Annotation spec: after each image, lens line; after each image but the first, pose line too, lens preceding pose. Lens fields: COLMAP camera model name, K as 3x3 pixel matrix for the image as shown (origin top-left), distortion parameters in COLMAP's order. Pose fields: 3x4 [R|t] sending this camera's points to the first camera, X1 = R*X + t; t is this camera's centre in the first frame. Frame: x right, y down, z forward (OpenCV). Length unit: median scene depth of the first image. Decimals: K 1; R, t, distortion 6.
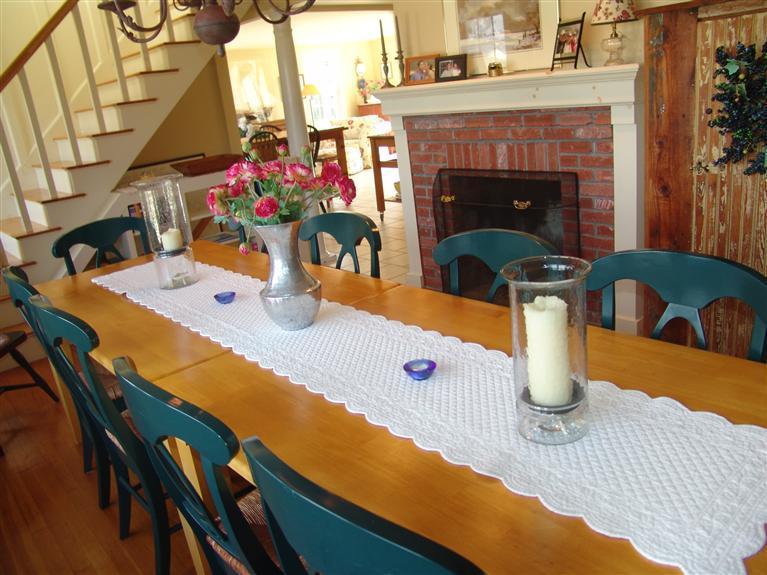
lens RADIAL K [[633.4, 0, 384.9], [0, 633.4, 290.0], [0, 0, 1]] dist [-0.075370, 0.030293]
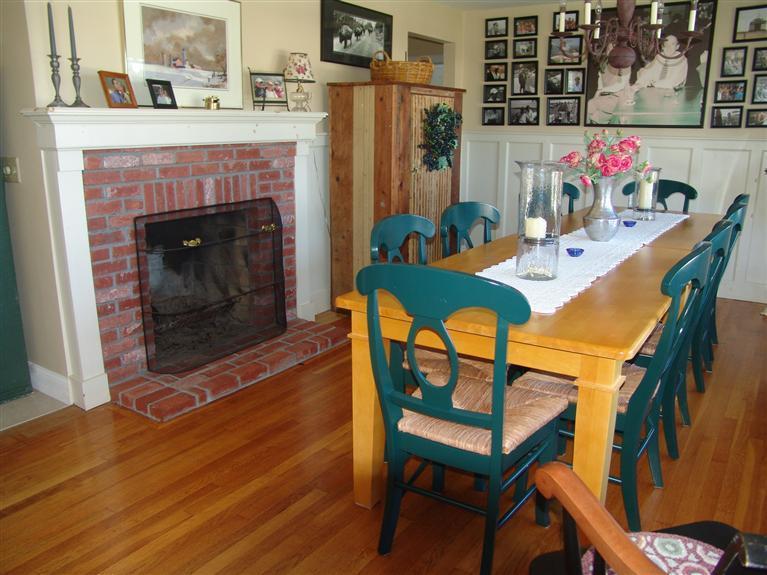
lens RADIAL K [[633.4, 0, 383.3], [0, 633.4, 286.5], [0, 0, 1]] dist [-0.075370, 0.030293]
pose [[-0.263870, -0.131336, 0.955575, -0.862149], [0.324769, 0.920744, 0.216230, -0.206183], [-0.908239, 0.367398, -0.200302, 1.035636]]
